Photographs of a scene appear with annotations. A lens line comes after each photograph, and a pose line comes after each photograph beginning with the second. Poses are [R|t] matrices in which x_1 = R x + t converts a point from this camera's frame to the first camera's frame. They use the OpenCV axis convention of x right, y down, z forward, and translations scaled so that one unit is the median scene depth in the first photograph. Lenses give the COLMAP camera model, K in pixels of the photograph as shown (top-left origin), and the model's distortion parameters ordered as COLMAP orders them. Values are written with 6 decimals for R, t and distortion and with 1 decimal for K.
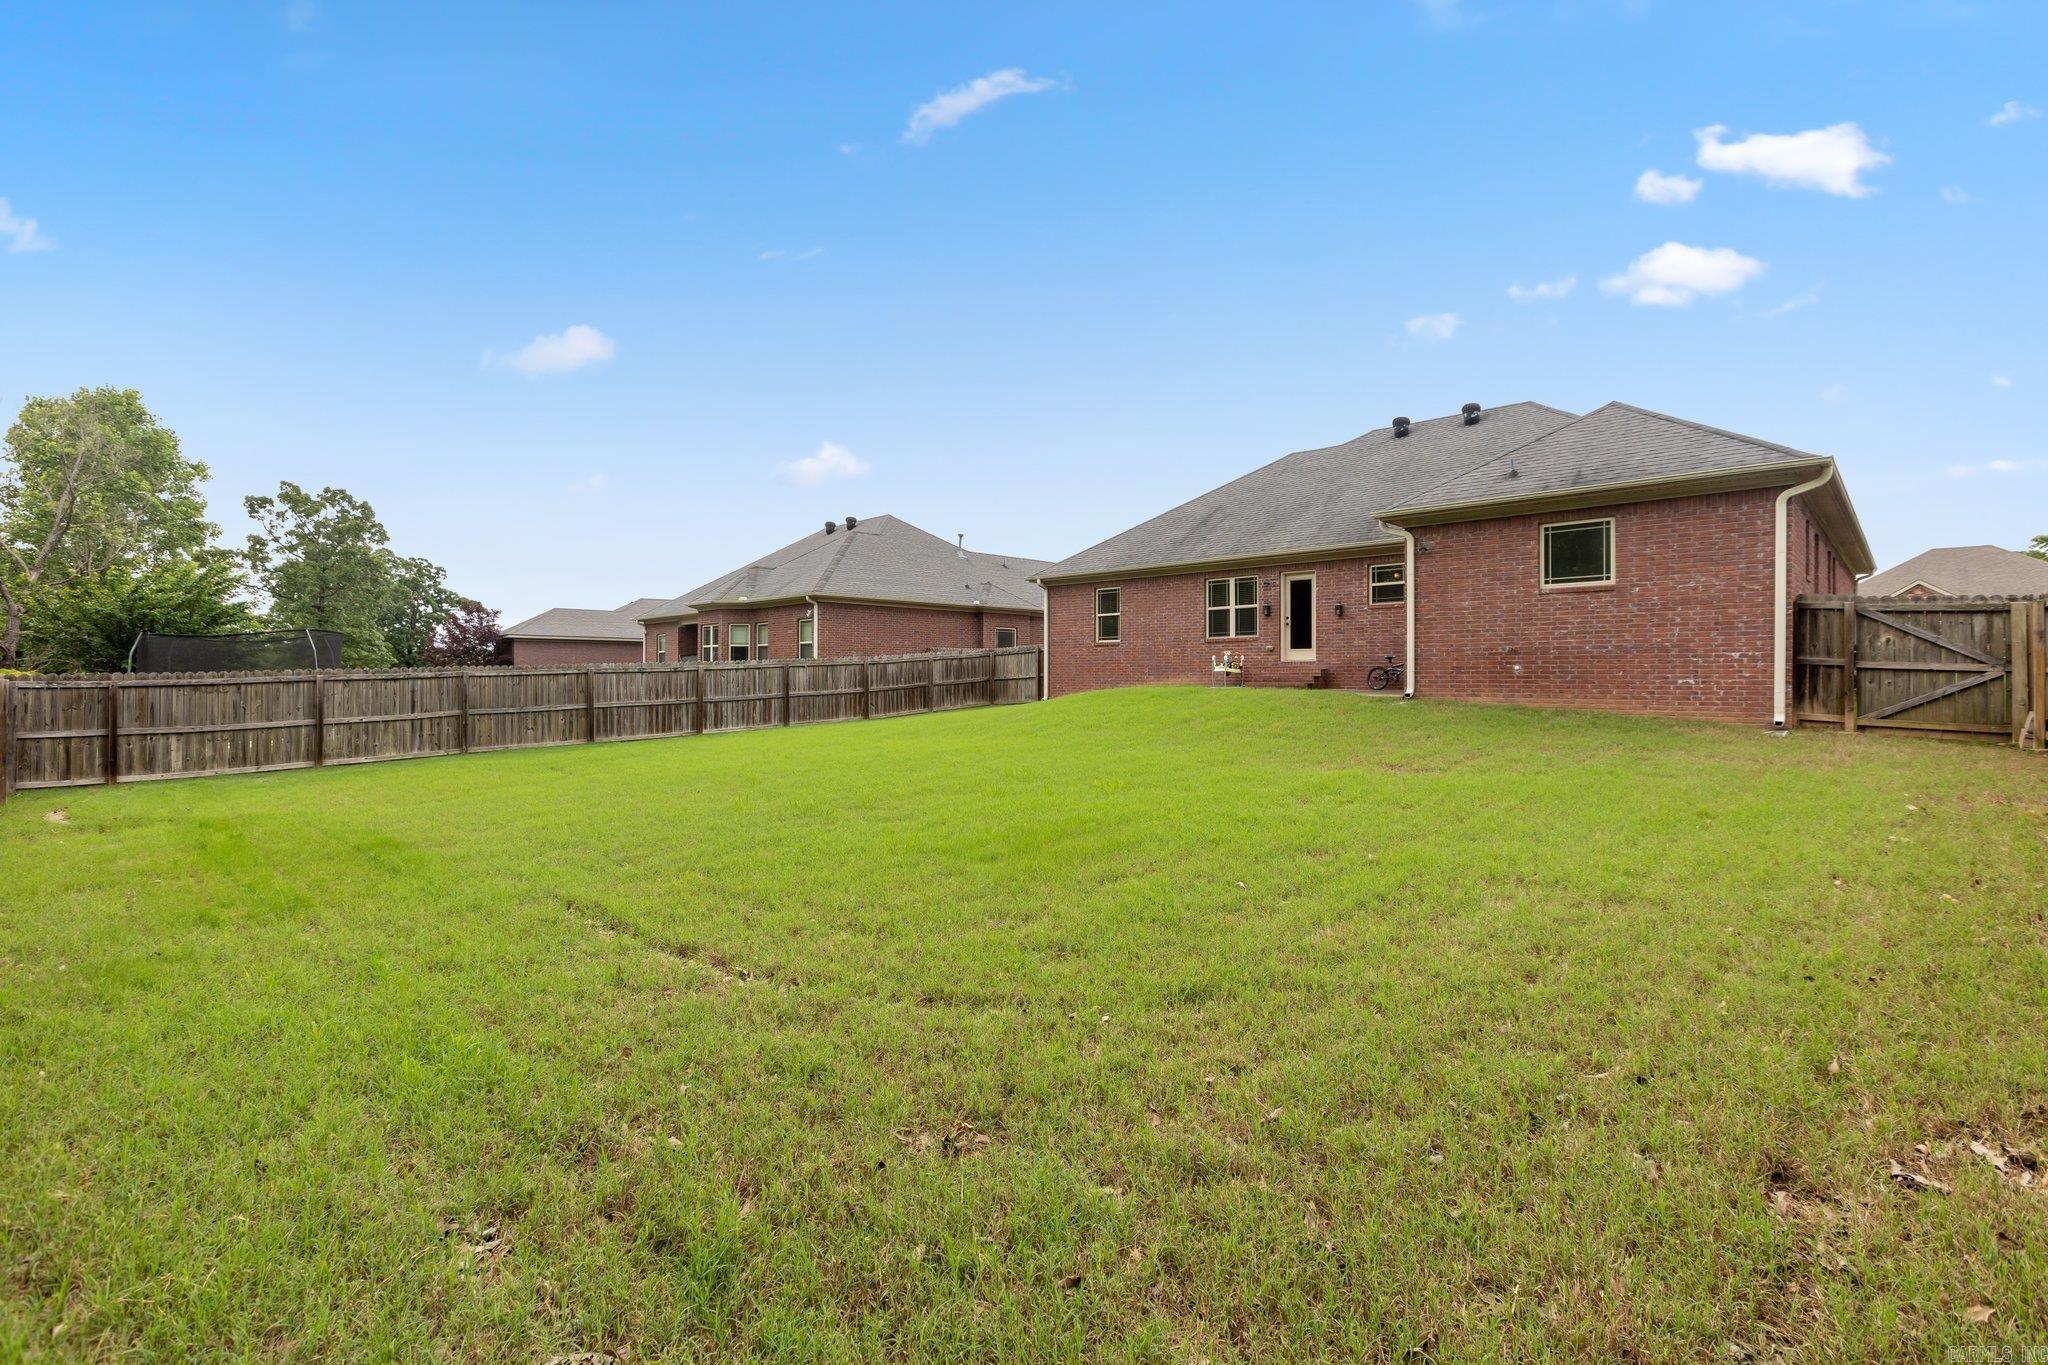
lens RADIAL K [[931.3, 0, 1022.8], [0, 931.3, 676.5], [0, 0, 1]] dist [-0.001287, 0.000599]
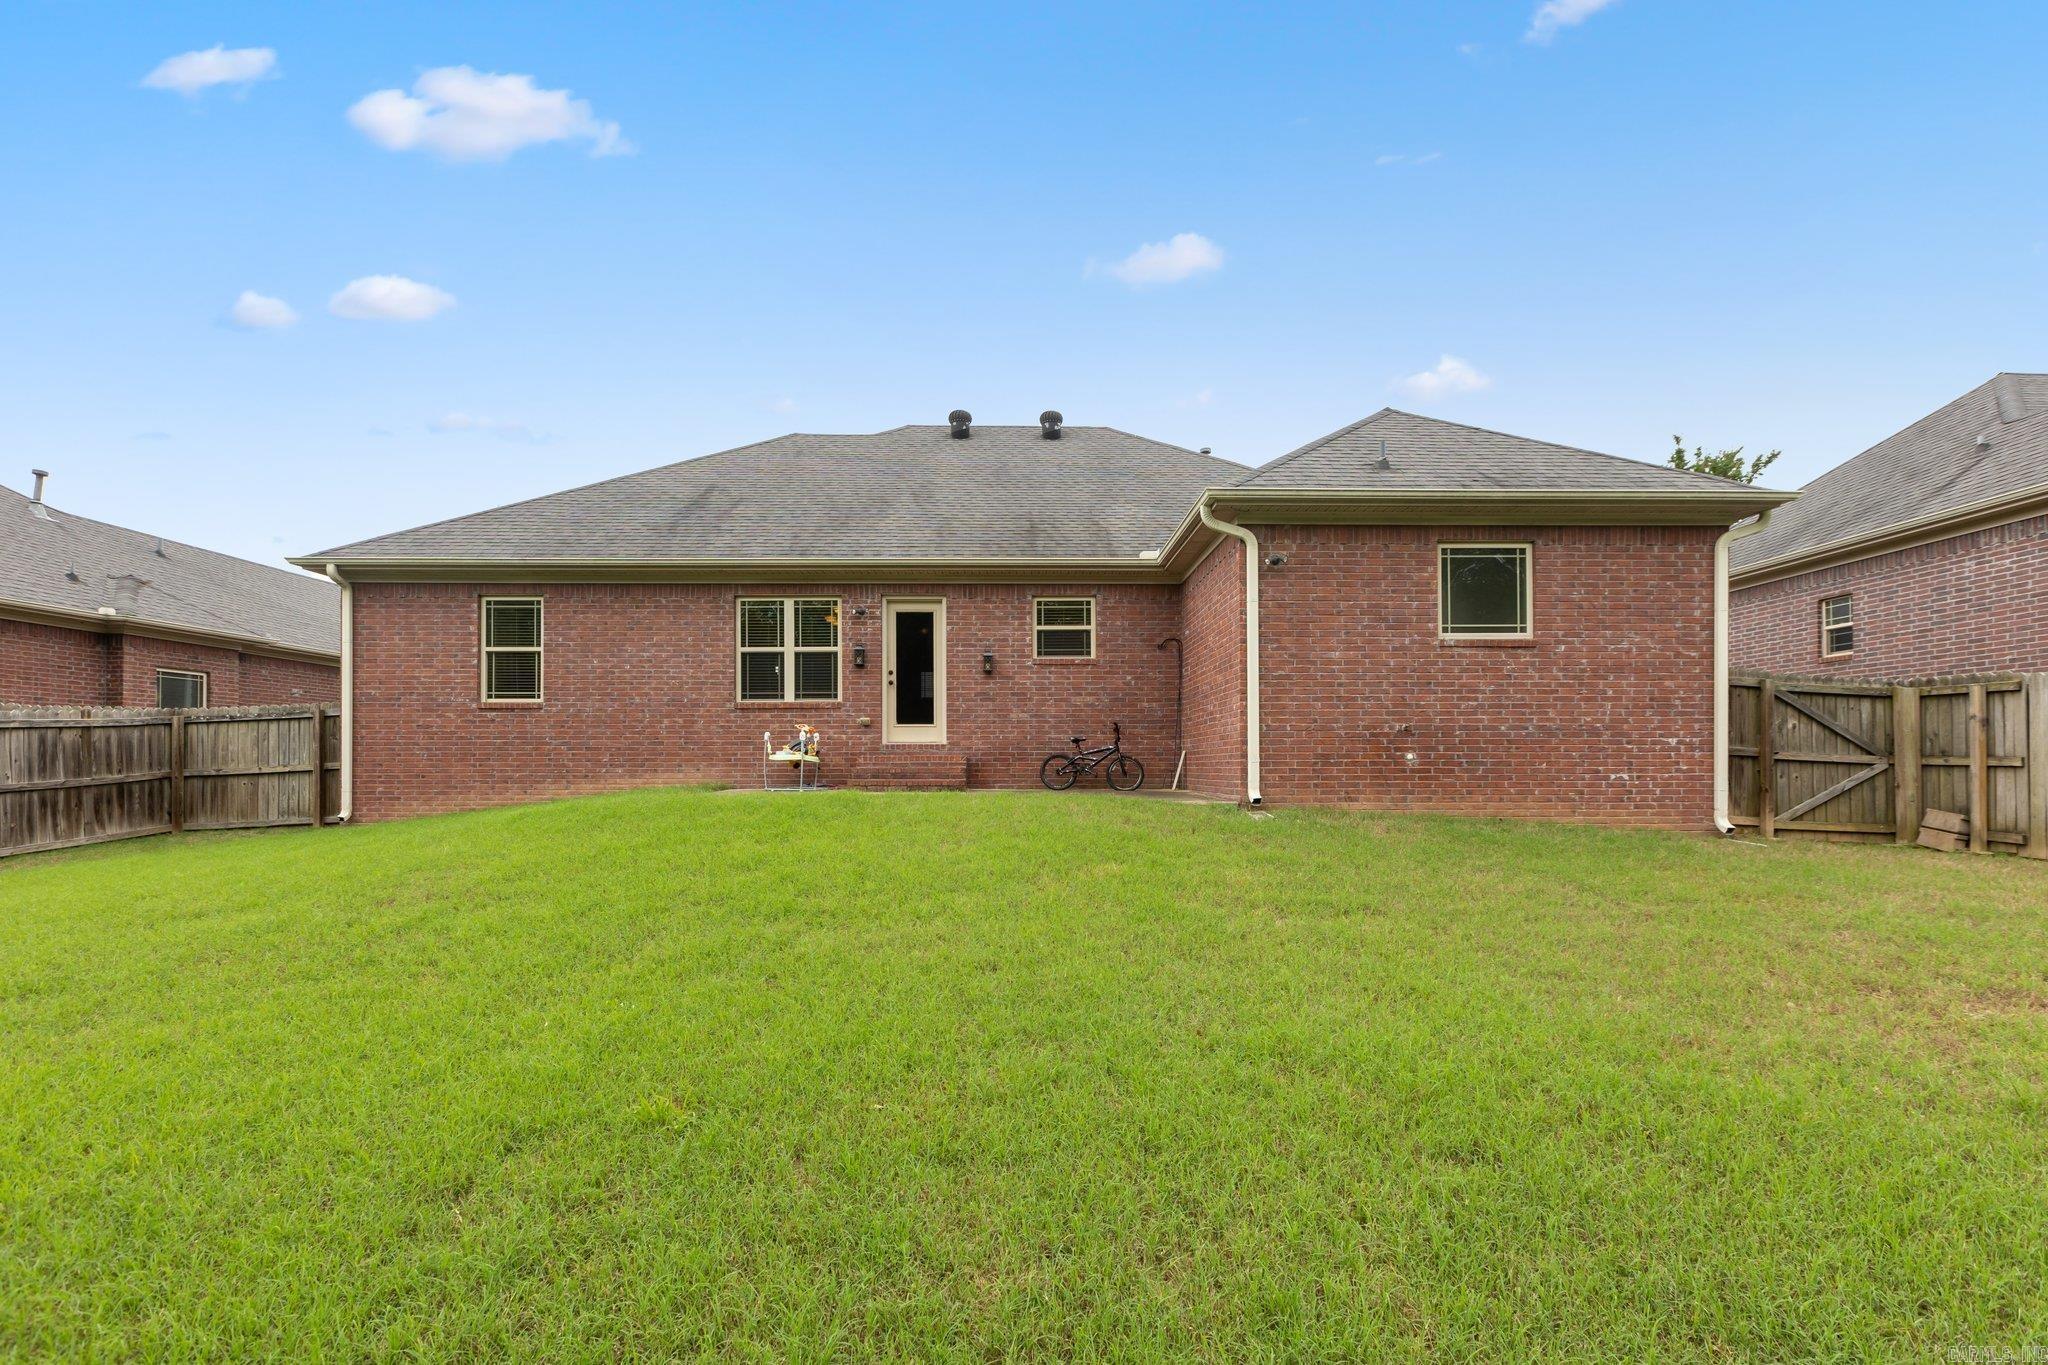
lens RADIAL K [[931.3, 0, 1005.6], [0, 931.3, 755.2], [0, 0, 1]] dist [-0.001287, 0.000599]
pose [[0.703264, 0.006523, 0.710899, -0.100412], [0.000678, 0.999951, -0.009845, -0.003053], [-0.710929, 0.007406, 0.703225, 0.546738]]
